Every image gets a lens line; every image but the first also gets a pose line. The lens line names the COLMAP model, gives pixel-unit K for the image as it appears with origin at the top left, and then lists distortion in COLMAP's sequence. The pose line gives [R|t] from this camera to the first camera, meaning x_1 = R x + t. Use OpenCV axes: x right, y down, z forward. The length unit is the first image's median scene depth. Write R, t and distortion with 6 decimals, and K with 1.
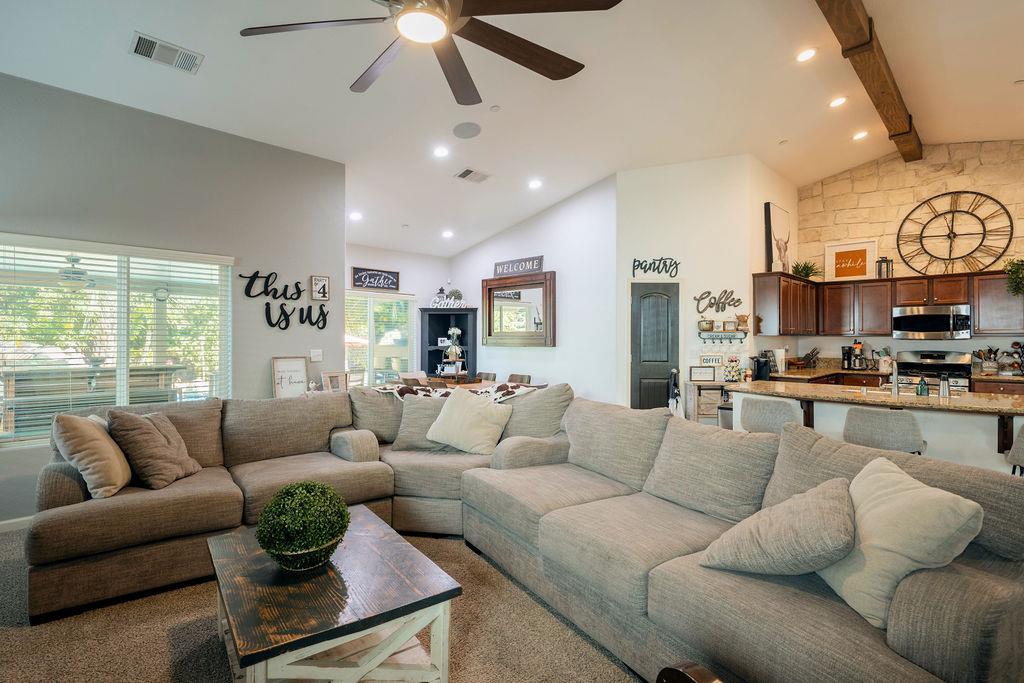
lens RADIAL K [[494.3, 0, 504.4], [0, 494.3, 336.0], [0, 0, 1]] dist [0.002086, -0.005444]
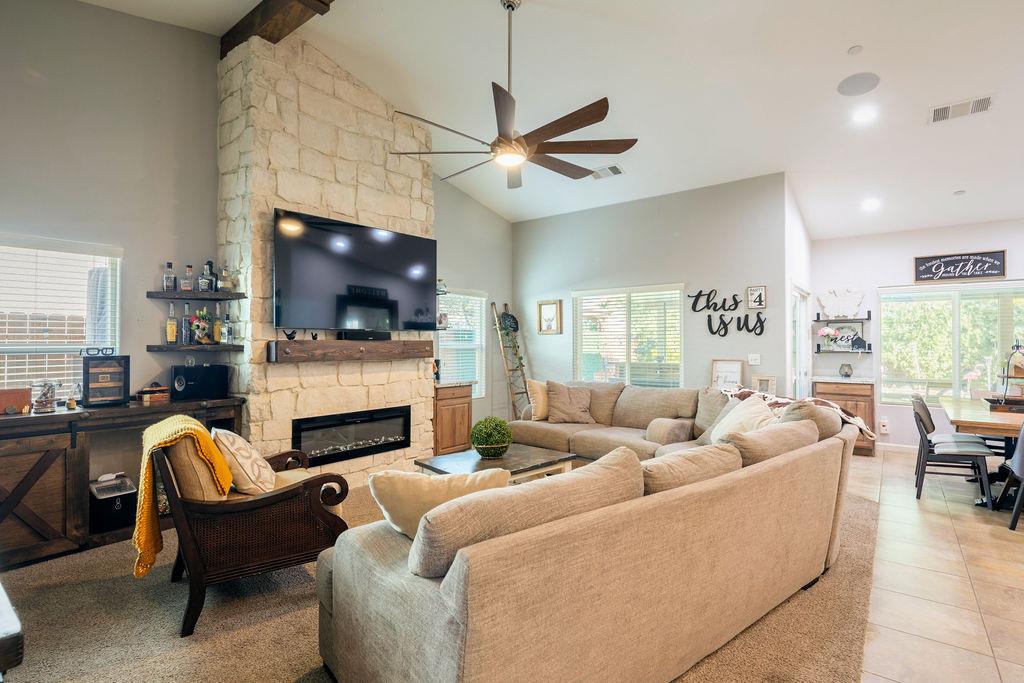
lens RADIAL K [[494.3, 0, 514.1], [0, 494.3, 337.4], [0, 0, 1]] dist [0.002086, -0.005444]
pose [[0.121763, -0.014229, -0.992457, 0.504712], [0.005220, 0.999893, -0.013696, 0.002167], [0.992546, -0.003513, 0.121824, 0.271267]]
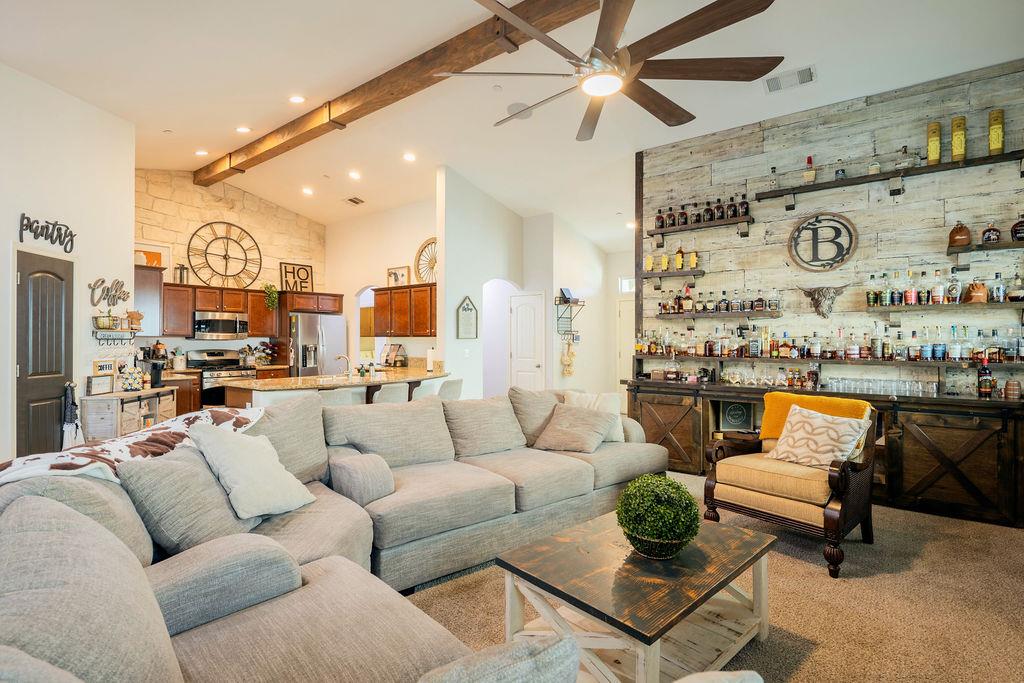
lens RADIAL K [[494.3, 0, 514.0], [0, 494.3, 340.0], [0, 0, 1]] dist [0.002086, -0.005444]
pose [[-0.137871, -0.001544, 0.990449, -0.451098], [-0.006928, 0.999976, 0.000595, 0.001313], [-0.990426, -0.006780, -0.137878, 0.461422]]
